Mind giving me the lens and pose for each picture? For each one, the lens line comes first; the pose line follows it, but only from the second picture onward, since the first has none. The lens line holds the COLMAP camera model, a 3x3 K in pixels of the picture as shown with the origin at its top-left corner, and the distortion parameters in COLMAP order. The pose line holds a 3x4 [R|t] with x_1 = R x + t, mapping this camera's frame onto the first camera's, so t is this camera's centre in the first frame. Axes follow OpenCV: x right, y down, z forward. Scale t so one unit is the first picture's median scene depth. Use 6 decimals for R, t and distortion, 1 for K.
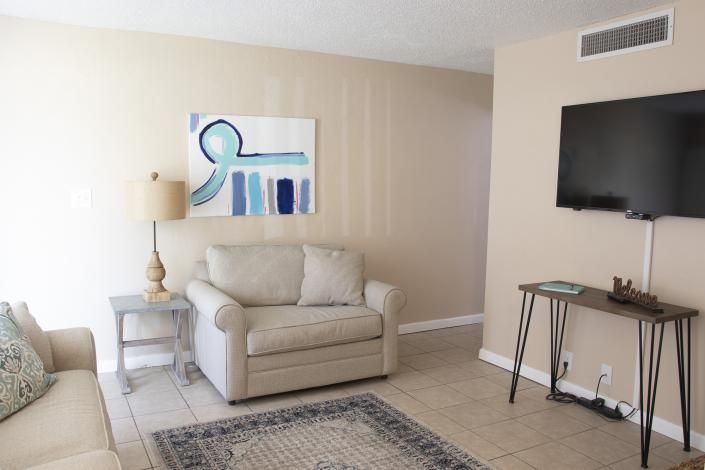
lens RADIAL K [[583.1, 0, 353.1], [0, 583.1, 236.1], [0, 0, 1]] dist [-0.105494, 0.050833]
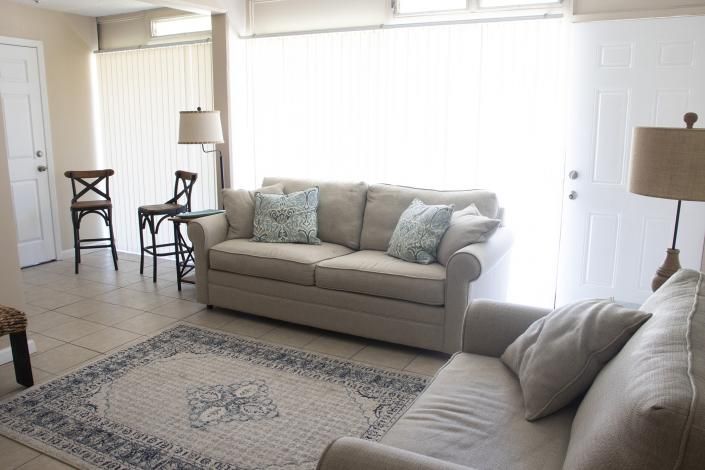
lens RADIAL K [[583.1, 0, 344.9], [0, 583.1, 247.2], [0, 0, 1]] dist [-0.105494, 0.050833]
pose [[-0.844935, 0.104501, -0.524562, 0.319834], [-0.062778, 0.954574, 0.291286, -0.158401], [0.531173, 0.279049, -0.799992, 1.722782]]
